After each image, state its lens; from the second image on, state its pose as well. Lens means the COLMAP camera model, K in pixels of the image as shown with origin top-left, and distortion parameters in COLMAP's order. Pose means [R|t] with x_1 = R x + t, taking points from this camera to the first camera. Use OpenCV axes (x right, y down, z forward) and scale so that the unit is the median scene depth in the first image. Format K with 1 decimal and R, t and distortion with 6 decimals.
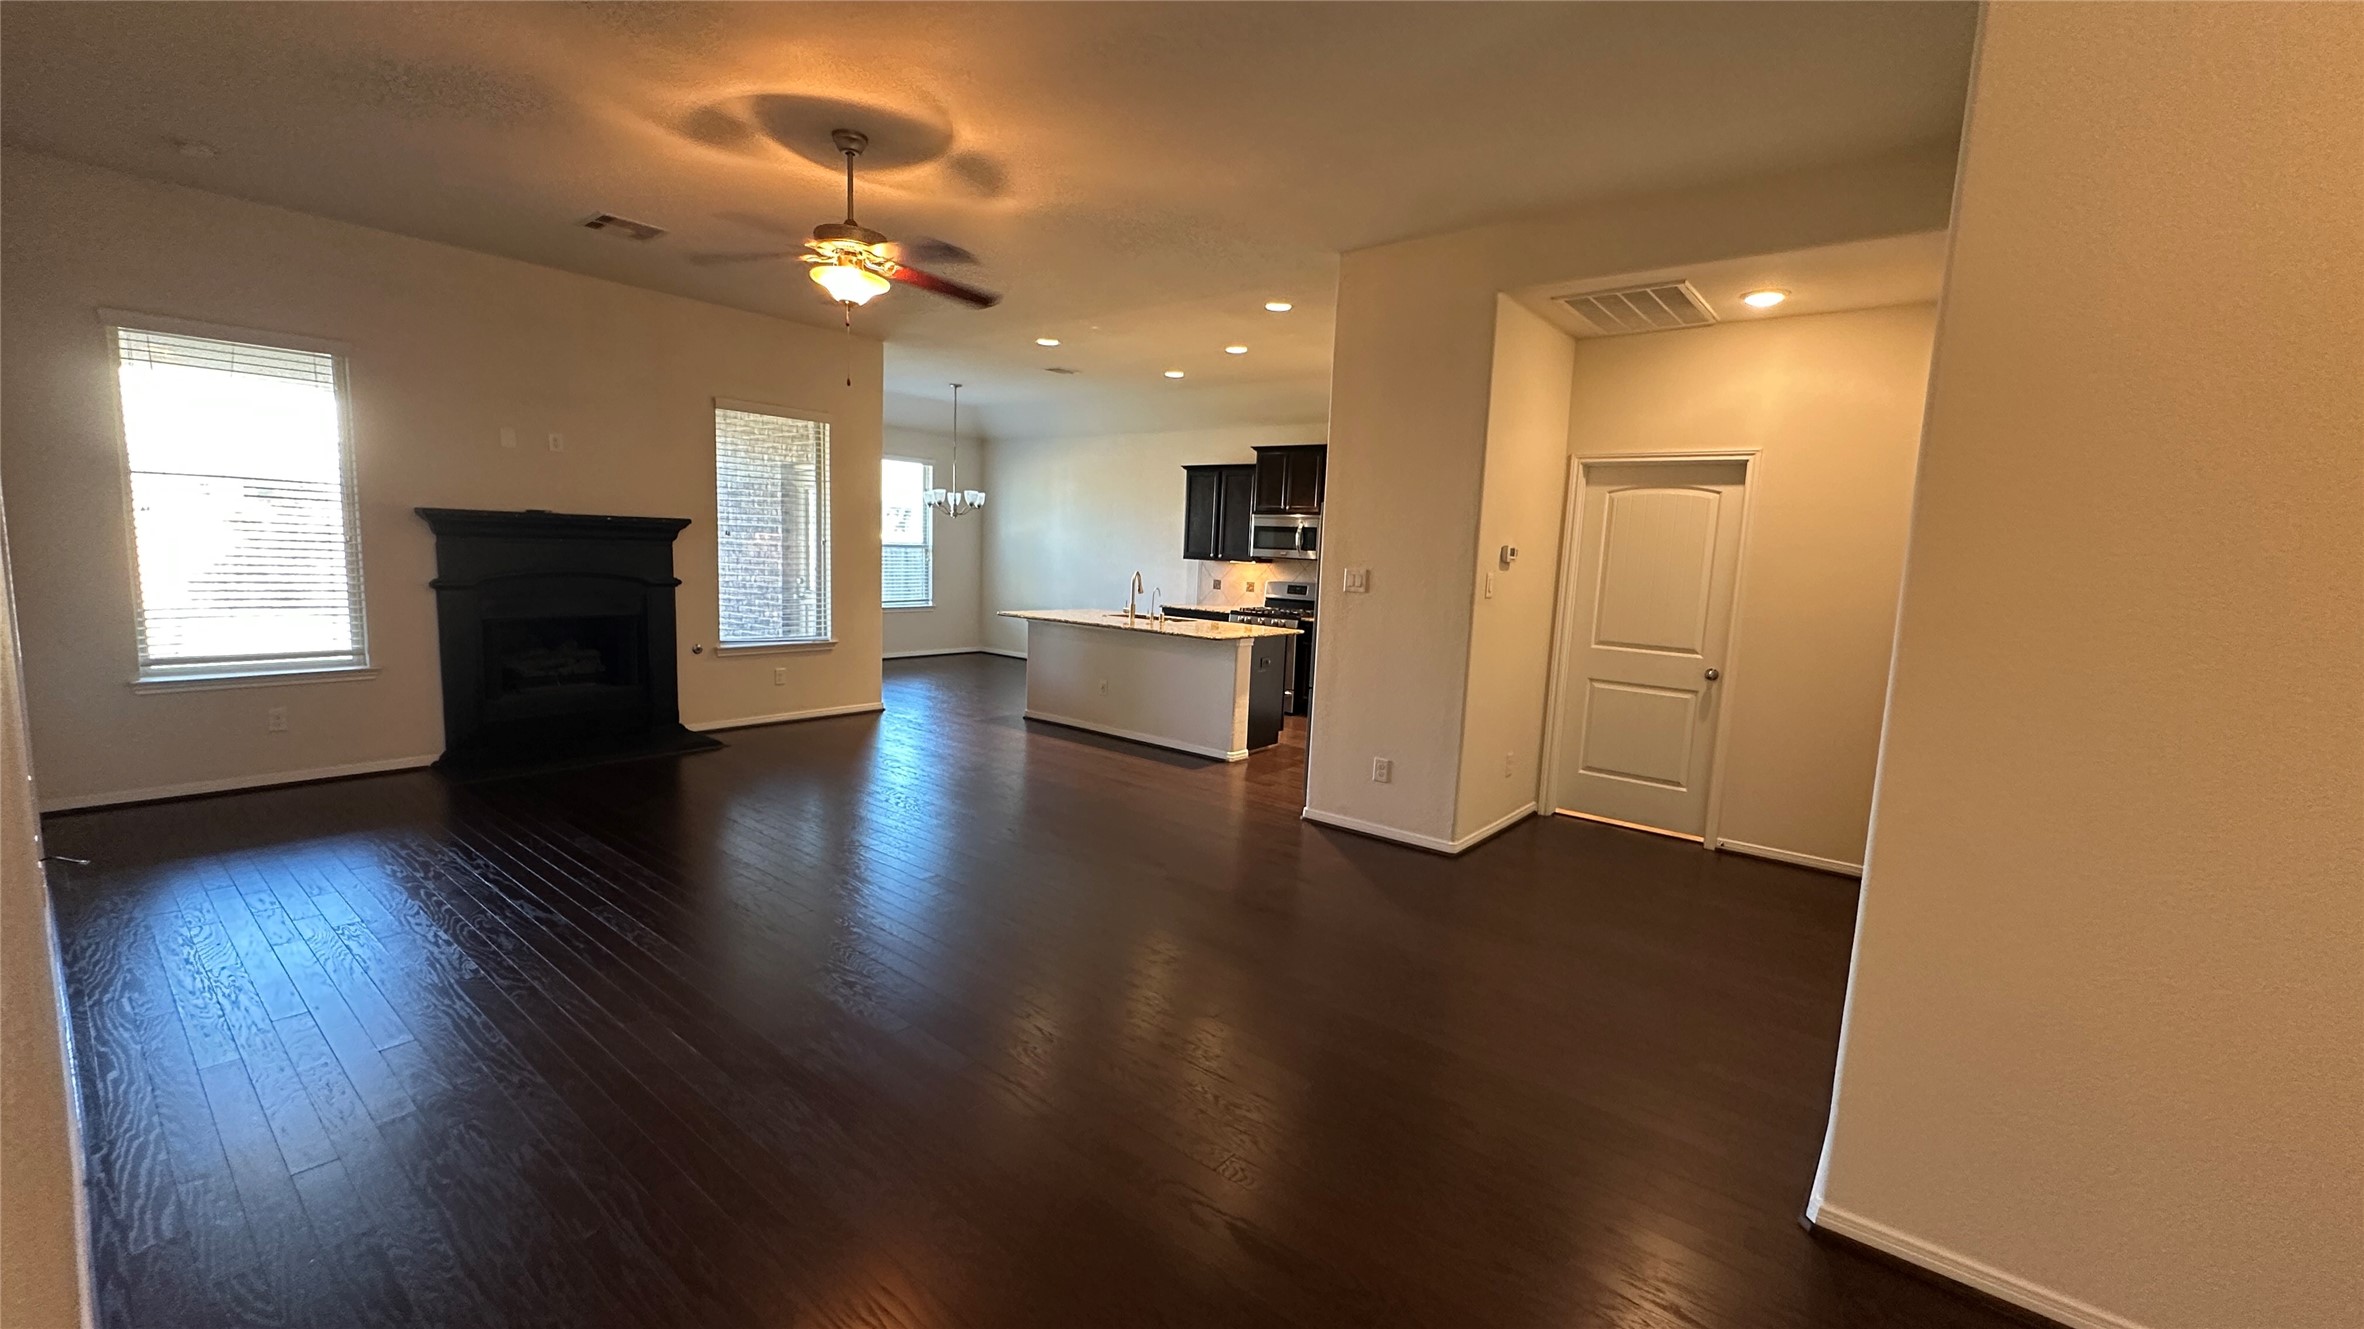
lens RADIAL K [[948.8, 0, 1184.6], [0, 948.8, 668.5], [0, 0, 1]] dist [-0.001240, 0.000215]
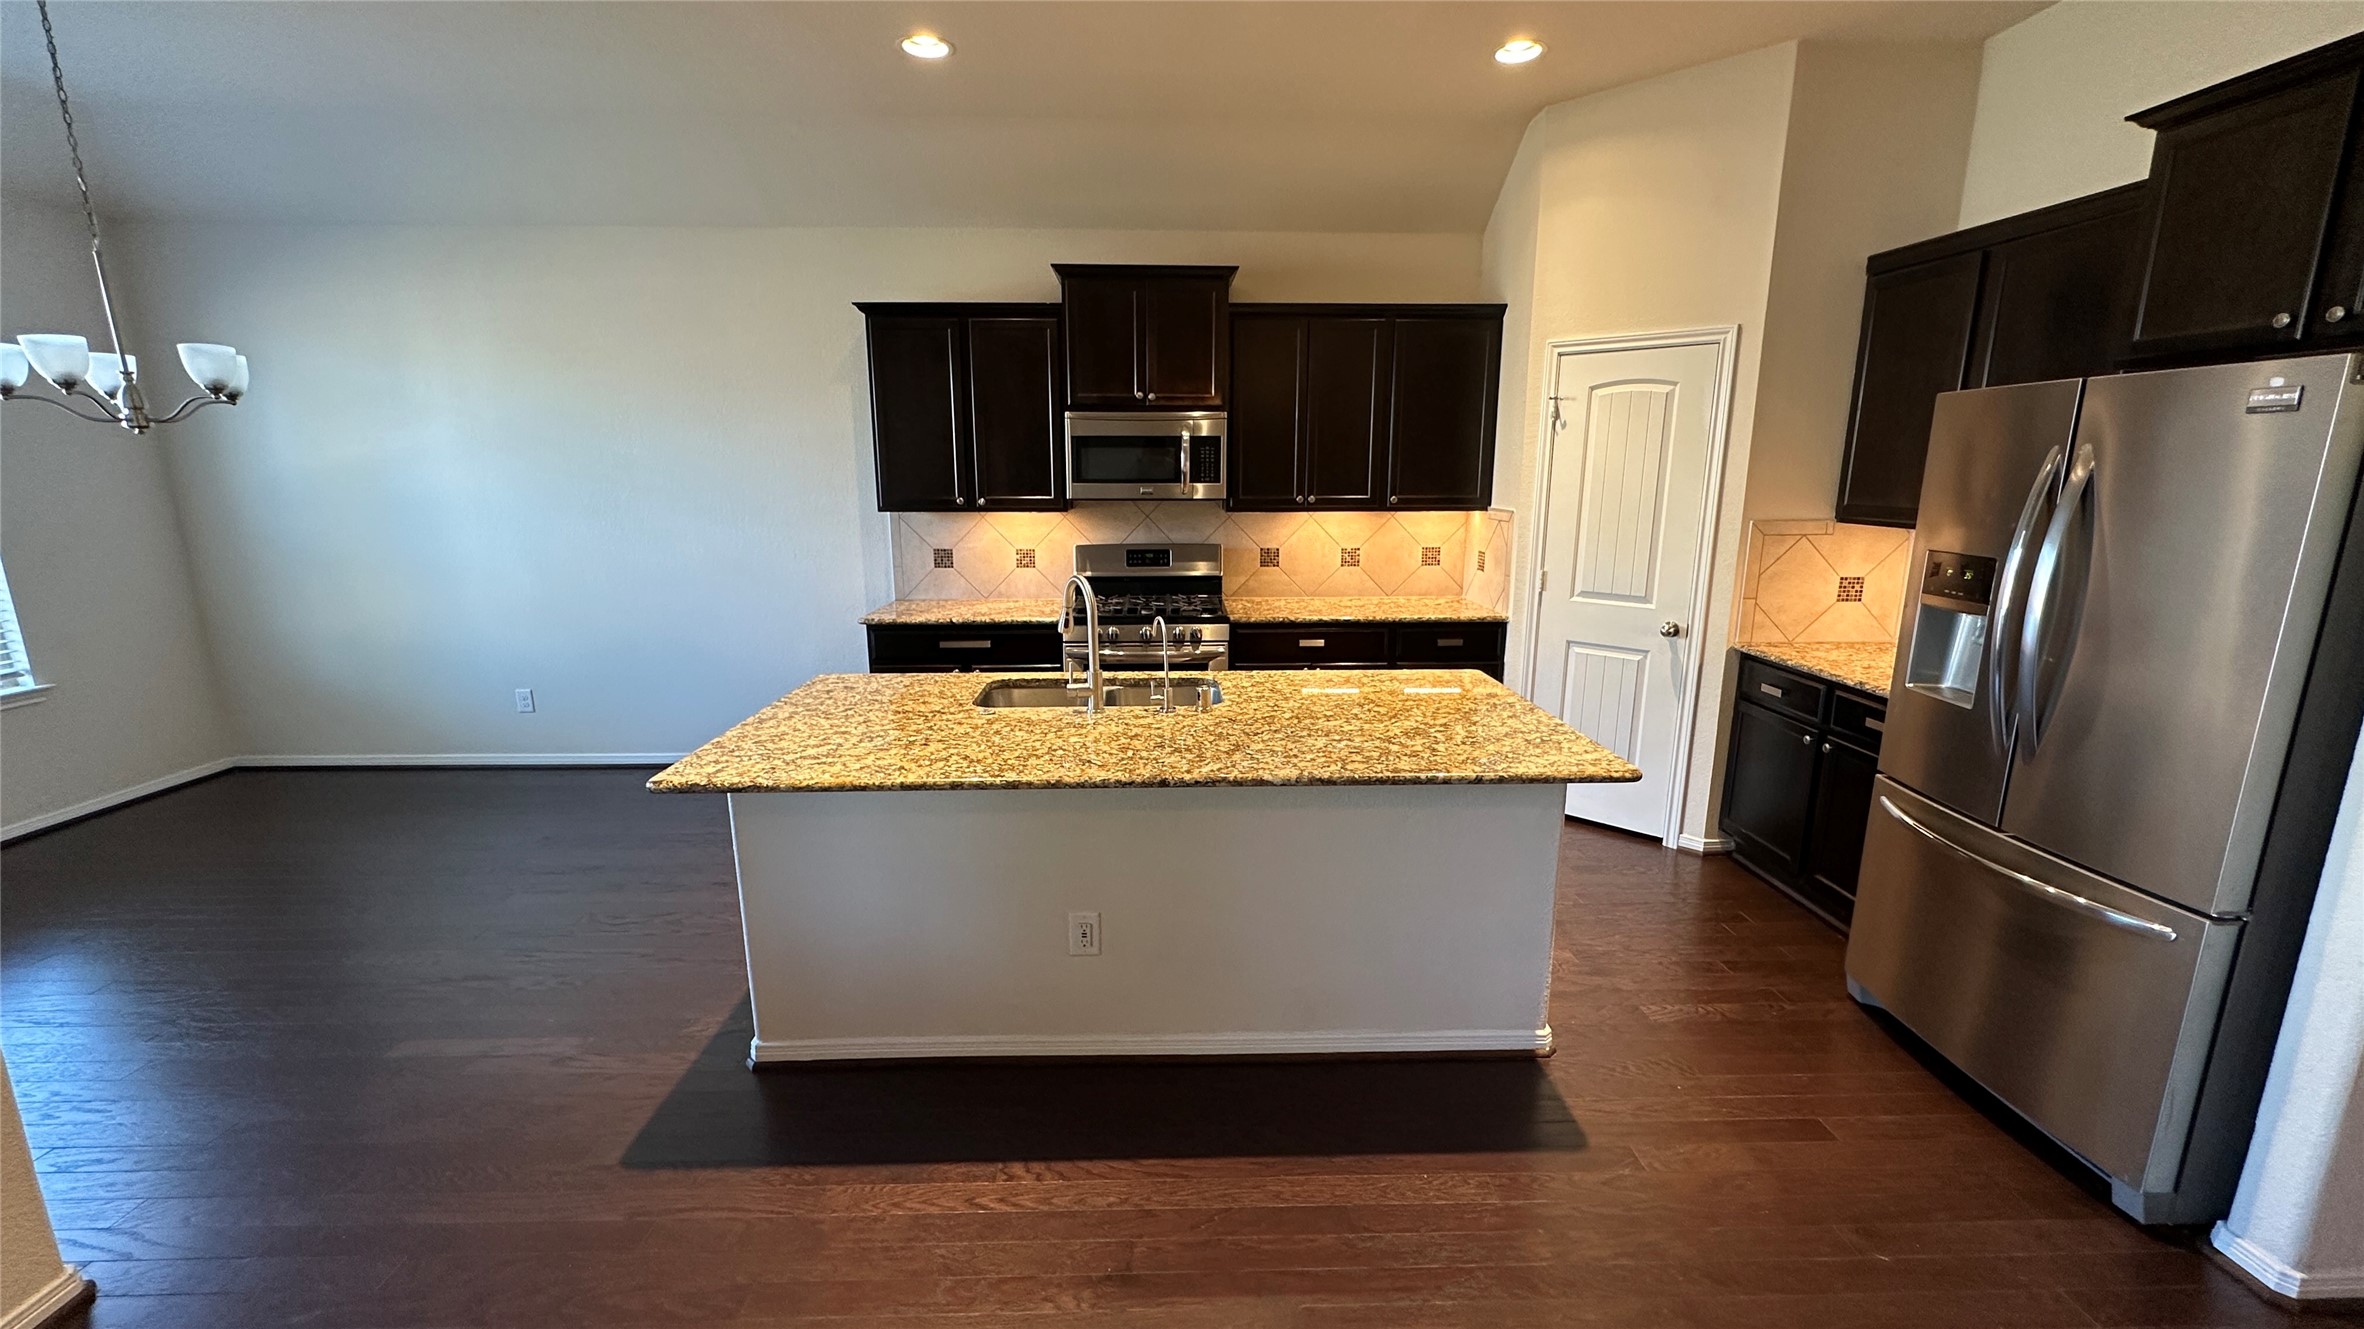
lens RADIAL K [[948.8, 0, 1184.6], [0, 948.8, 668.5], [0, 0, 1]] dist [-0.001240, 0.000215]
pose [[0.760305, -0.177123, 0.624951, -0.218742], [0.115289, 0.983626, 0.138519, -0.099934], [-0.639253, -0.033267, 0.768276, 0.623637]]
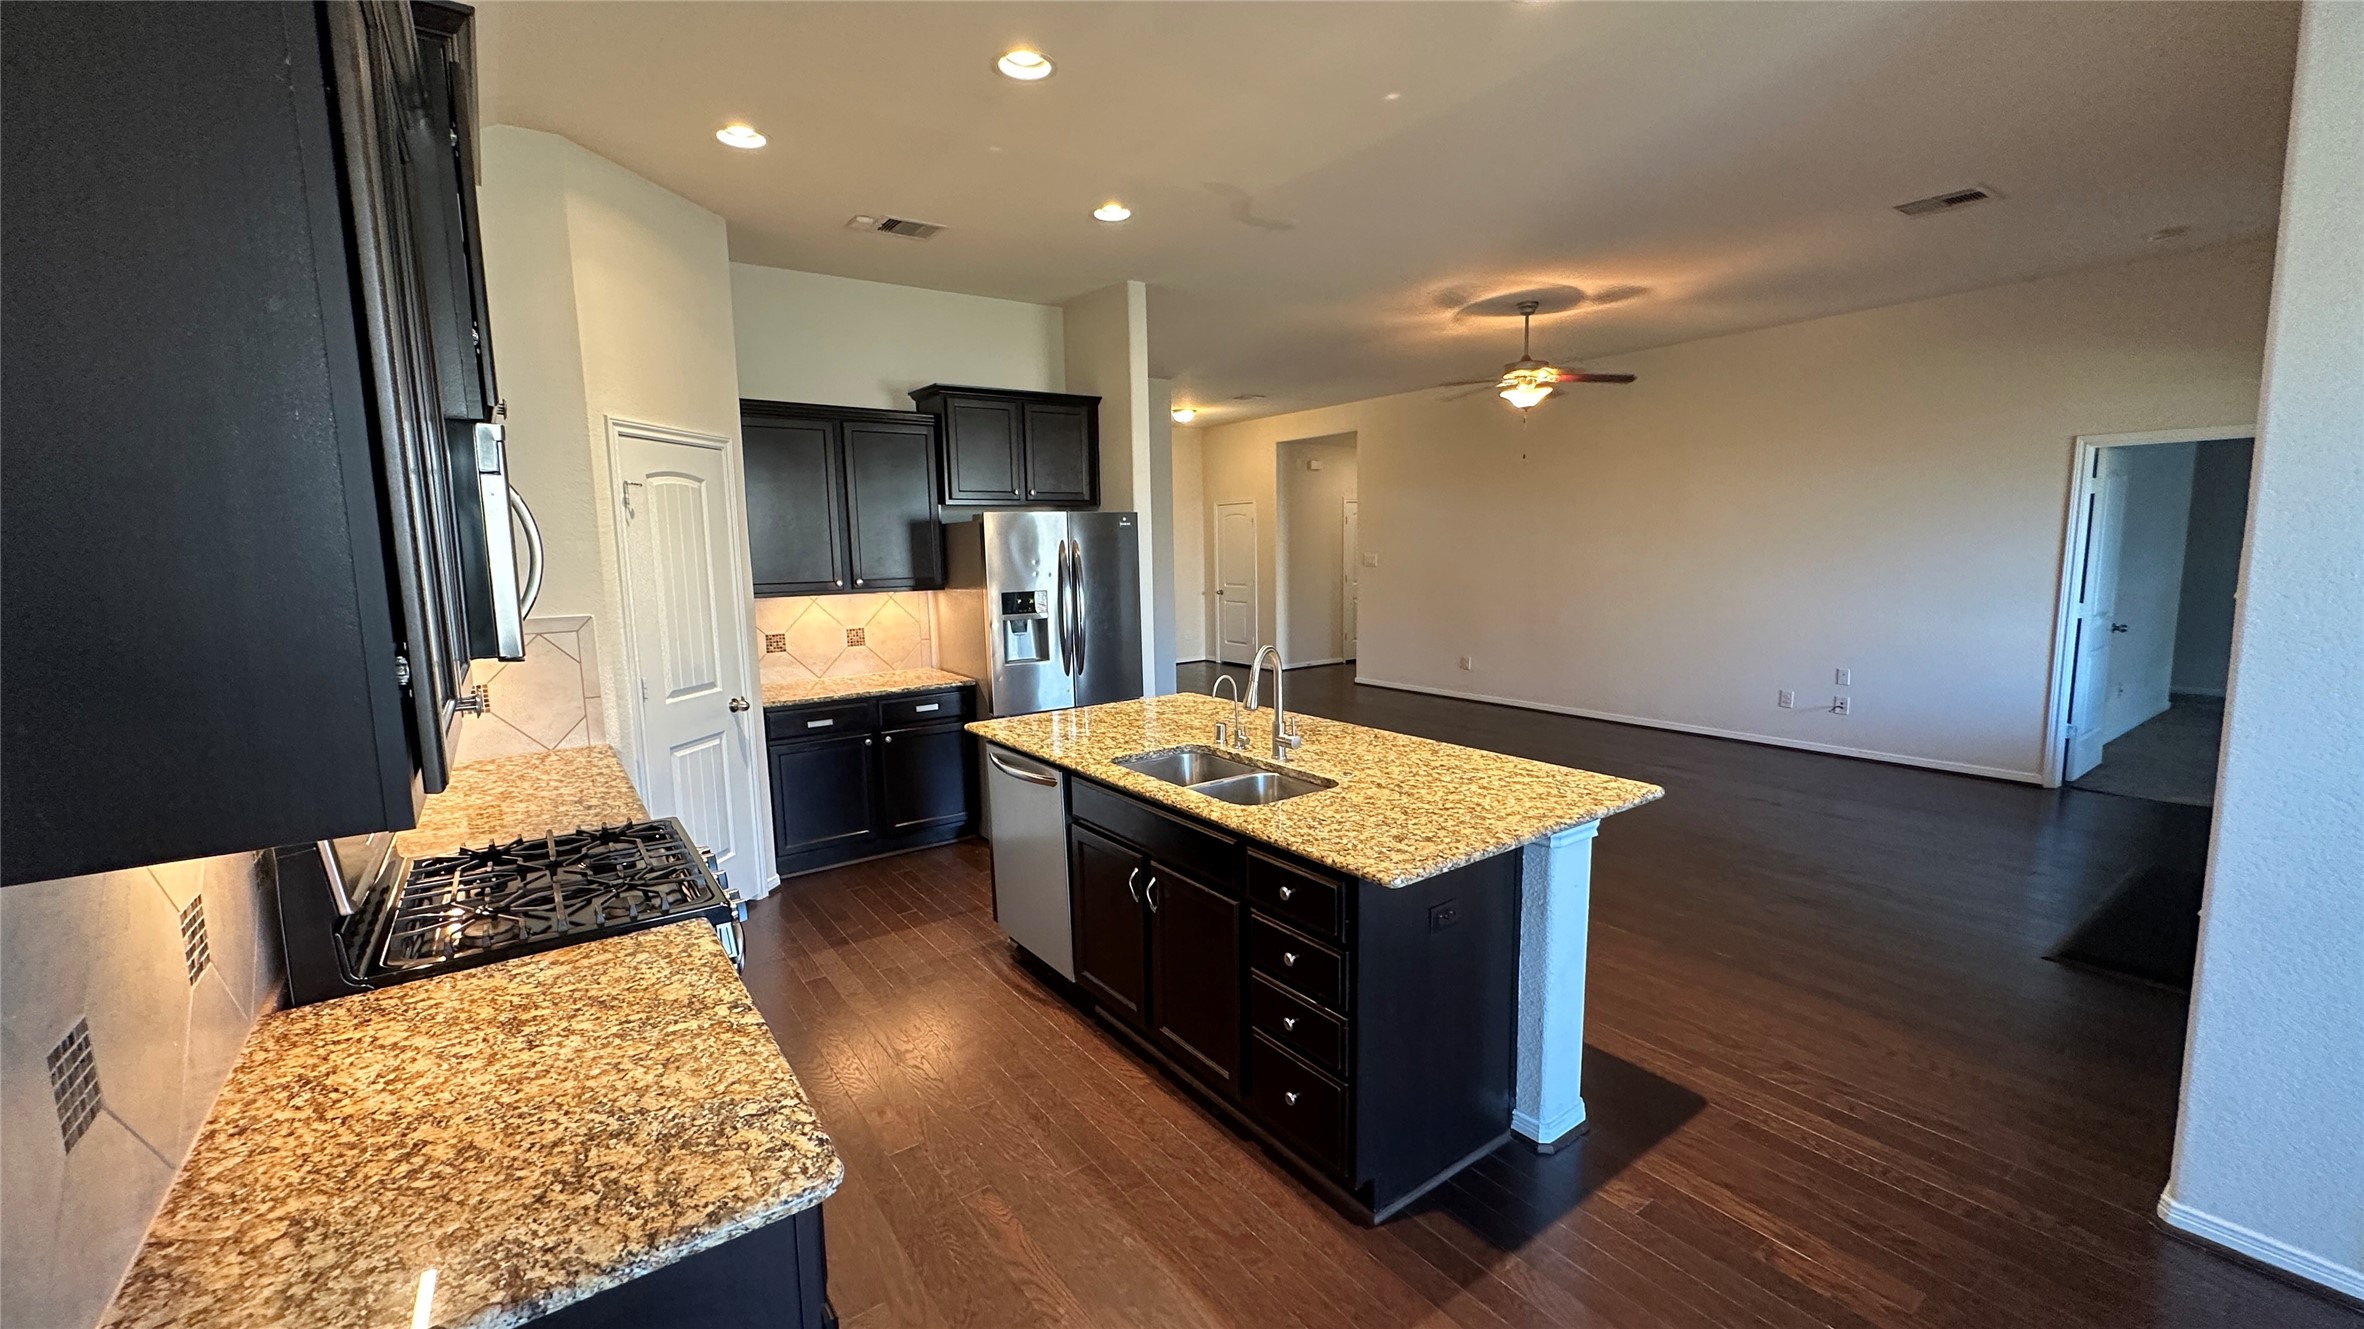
lens RADIAL K [[948.8, 0, 1184.6], [0, 948.8, 668.5], [0, 0, 1]] dist [-0.001240, 0.000215]
pose [[-0.965476, -0.055588, 0.254491, -0.102907], [0.014101, 0.964380, 0.264143, -0.173257], [-0.260109, 0.258612, -0.930303, 1.214672]]
